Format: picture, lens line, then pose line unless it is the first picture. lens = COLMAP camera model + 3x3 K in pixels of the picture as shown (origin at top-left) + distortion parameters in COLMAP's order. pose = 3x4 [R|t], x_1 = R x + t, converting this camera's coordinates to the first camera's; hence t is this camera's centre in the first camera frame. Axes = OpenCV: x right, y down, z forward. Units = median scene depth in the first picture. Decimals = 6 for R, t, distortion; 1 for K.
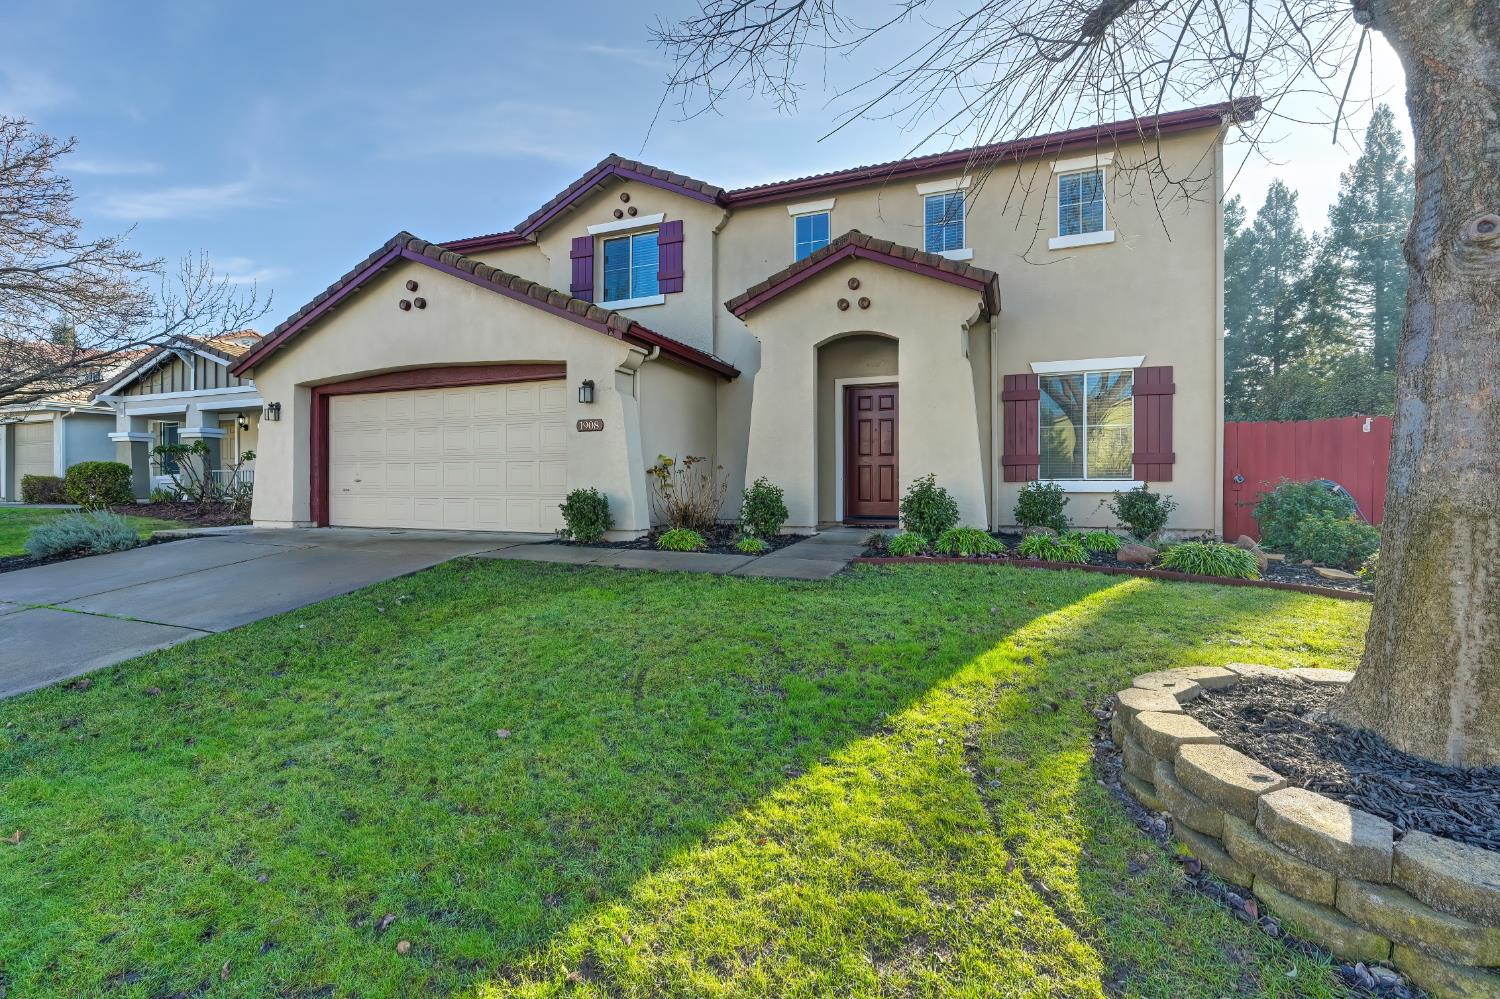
lens RADIAL K [[638.9, 0, 749.3], [0, 638.9, 497.3], [0, 0, 1]] dist [0.000132, -0.000851]
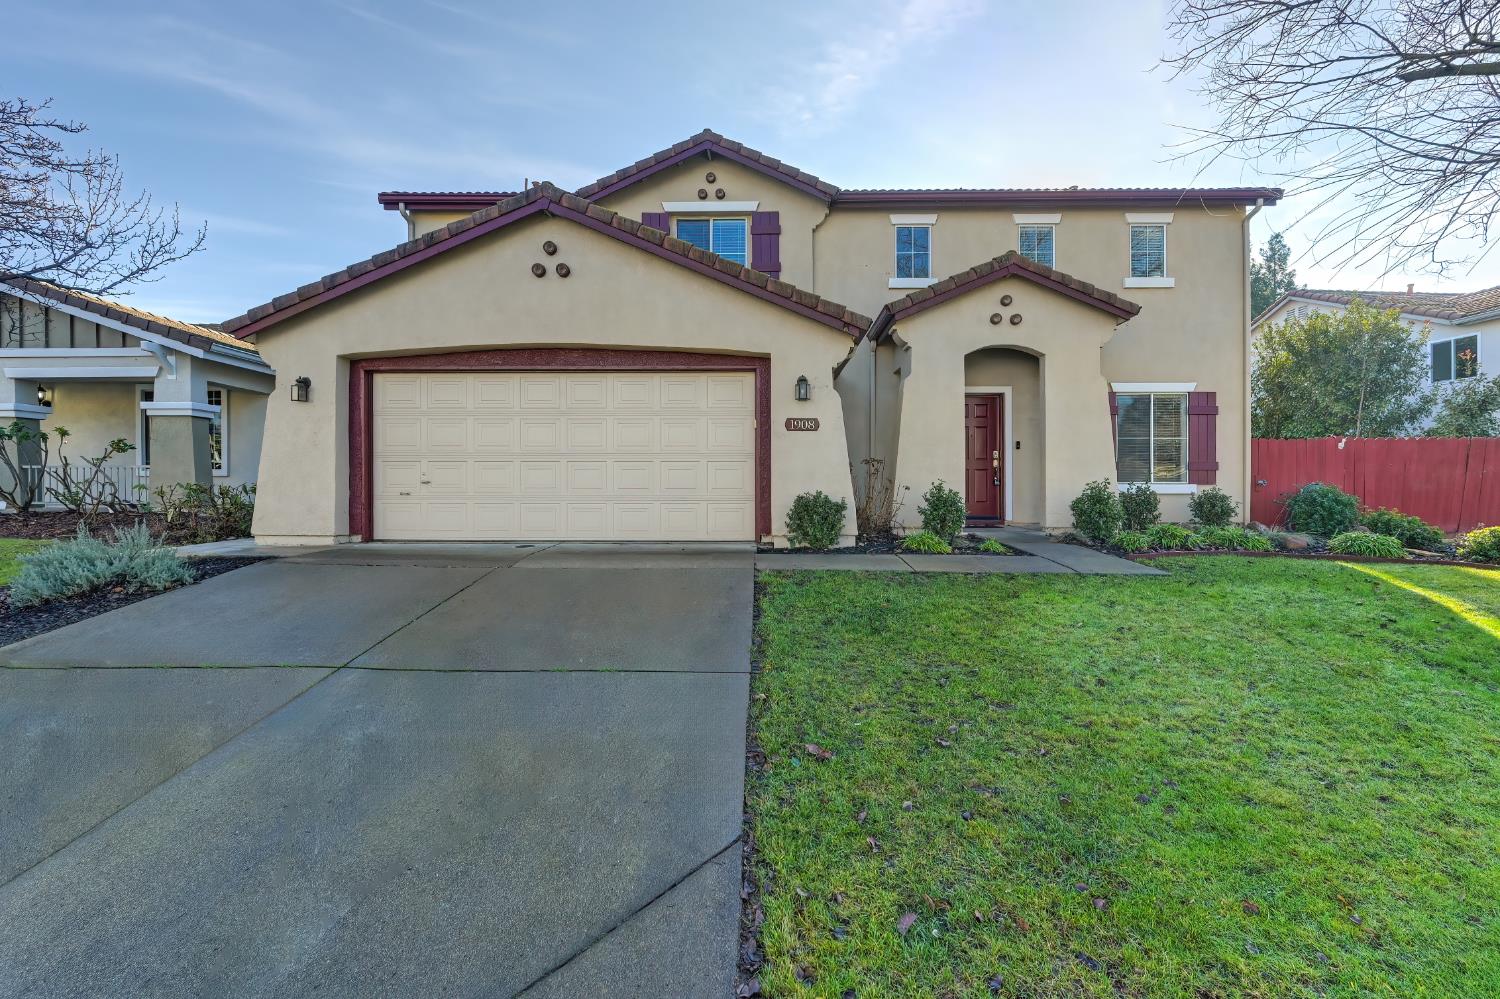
lens RADIAL K [[658.0, 0, 749.5], [0, 658.0, 497.0], [0, 0, 1]] dist [-0.001047, -0.000121]
pose [[0.937261, -0.004946, 0.348593, -0.525093], [0.006269, 0.999977, -0.002669, -0.002905], [-0.348571, 0.004687, 0.937270, 0.096296]]
